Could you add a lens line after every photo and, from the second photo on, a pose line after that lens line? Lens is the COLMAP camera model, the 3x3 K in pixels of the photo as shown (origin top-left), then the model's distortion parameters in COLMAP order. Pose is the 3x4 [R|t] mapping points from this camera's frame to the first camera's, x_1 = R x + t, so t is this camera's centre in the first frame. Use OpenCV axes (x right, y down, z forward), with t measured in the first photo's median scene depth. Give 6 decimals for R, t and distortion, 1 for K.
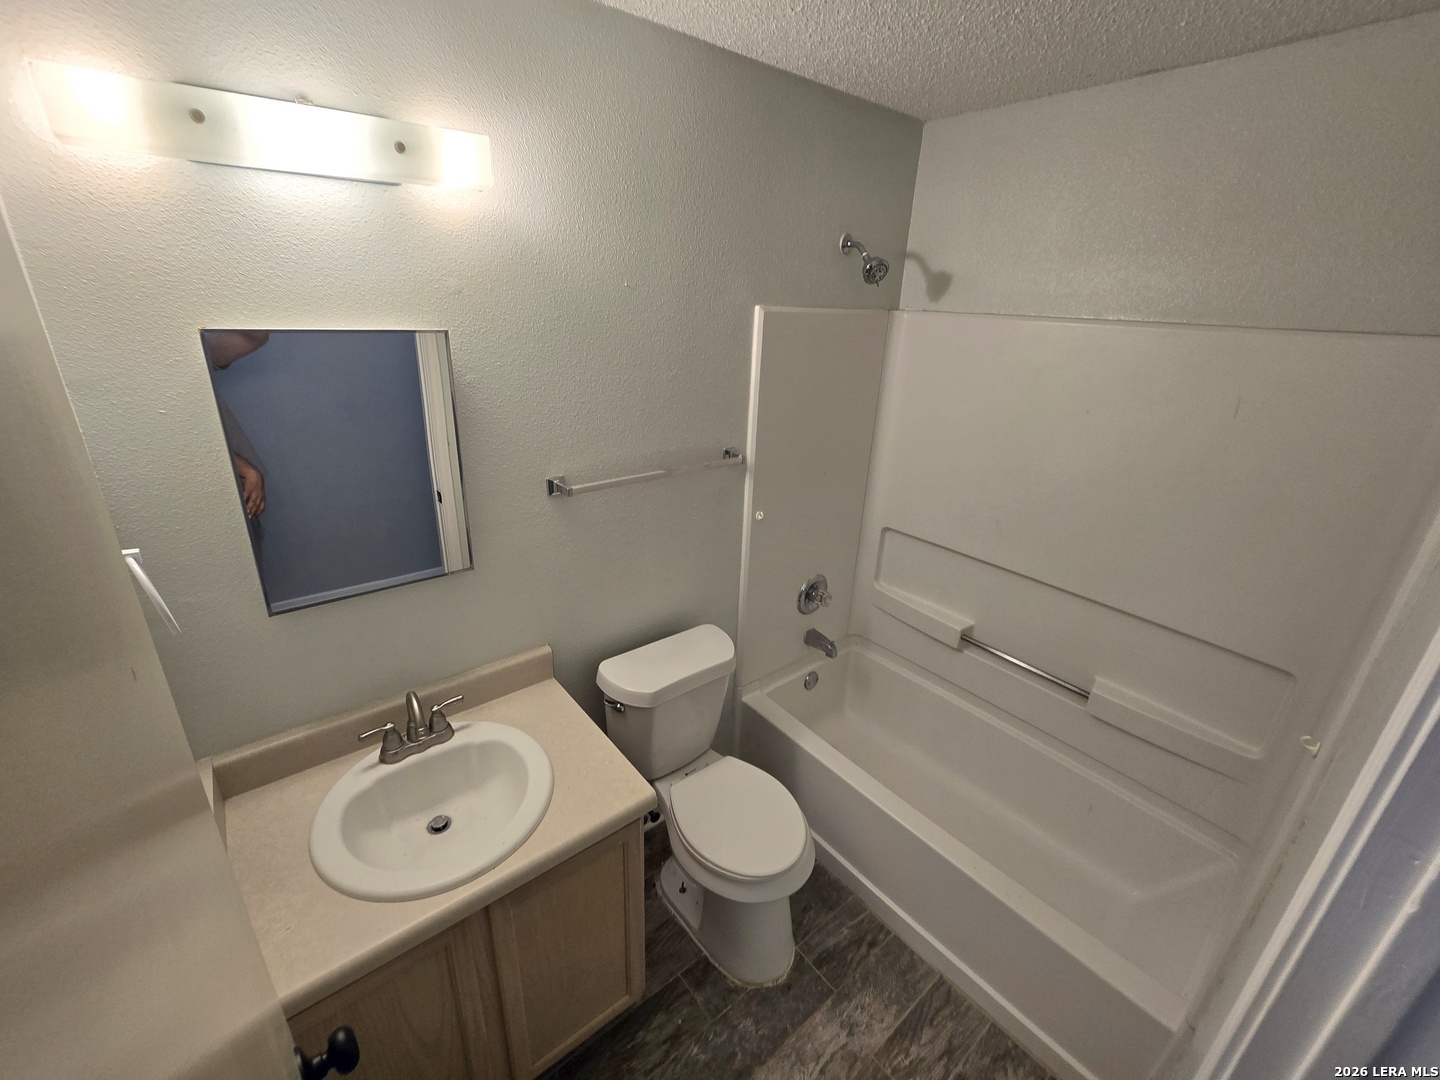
lens RADIAL K [[592.3, 0, 723.8], [0, 592.3, 534.9], [0, 0, 1]] dist [0.000270, -0.002916]
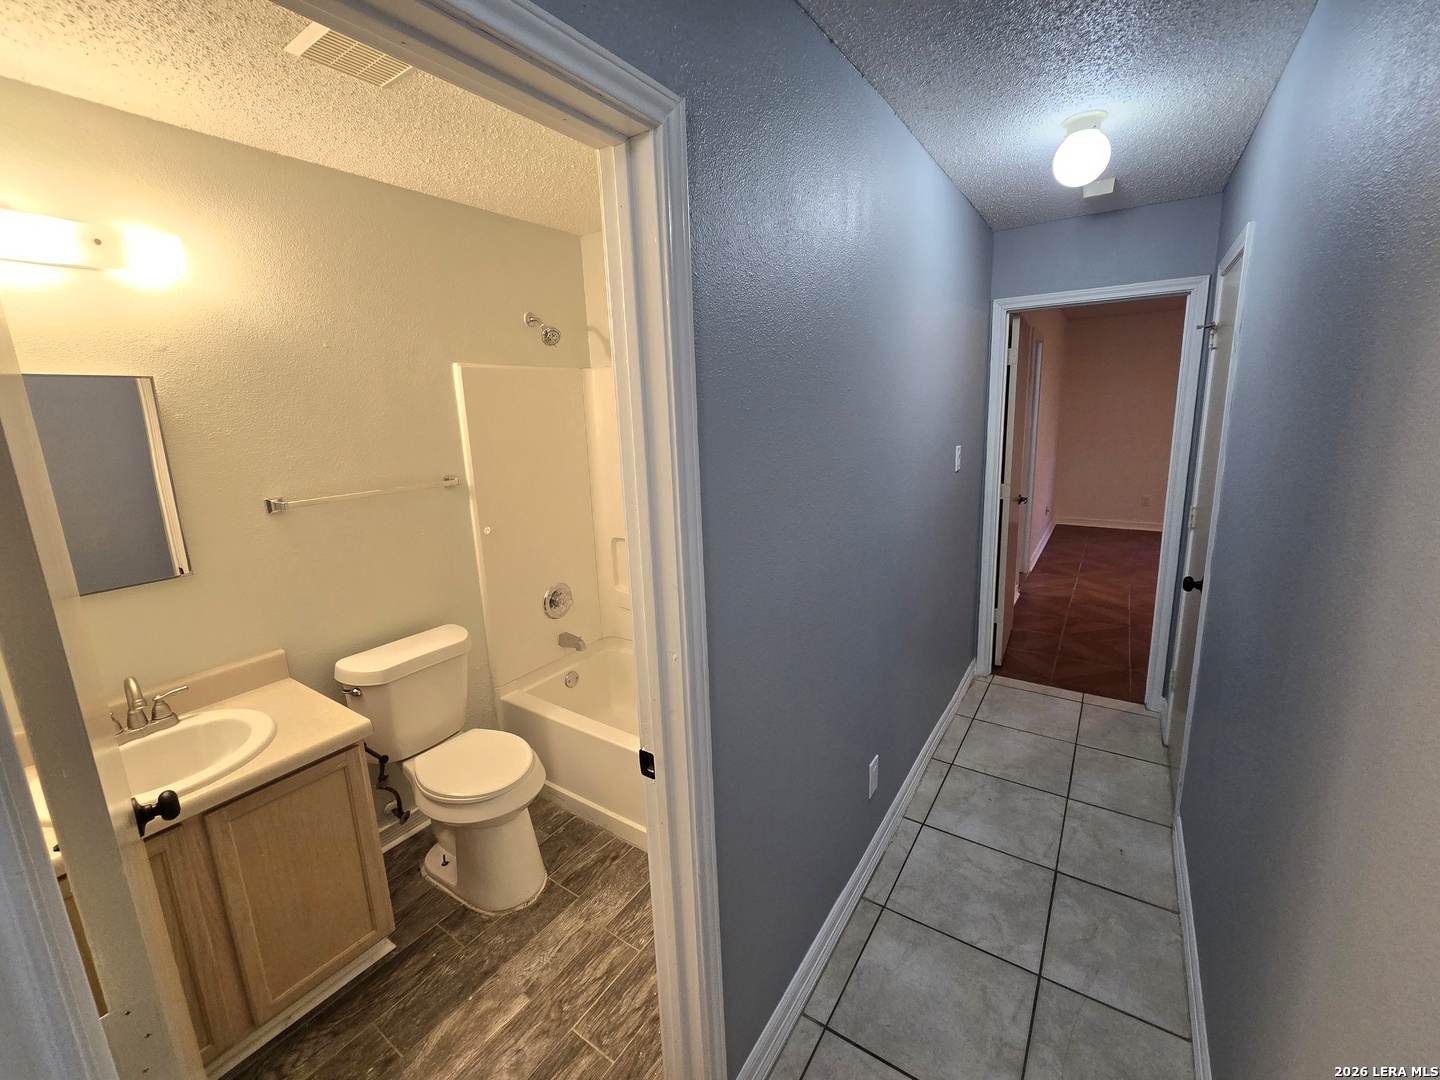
lens RADIAL K [[592.3, 0, 716.7], [0, 592.3, 533.4], [0, 0, 1]] dist [0.000270, -0.002916]
pose [[0.957465, -0.131201, 0.256995, 0.244532], [0.171810, 0.974776, -0.142456, 0.280195], [-0.231822, 0.180551, 0.955855, -0.327685]]
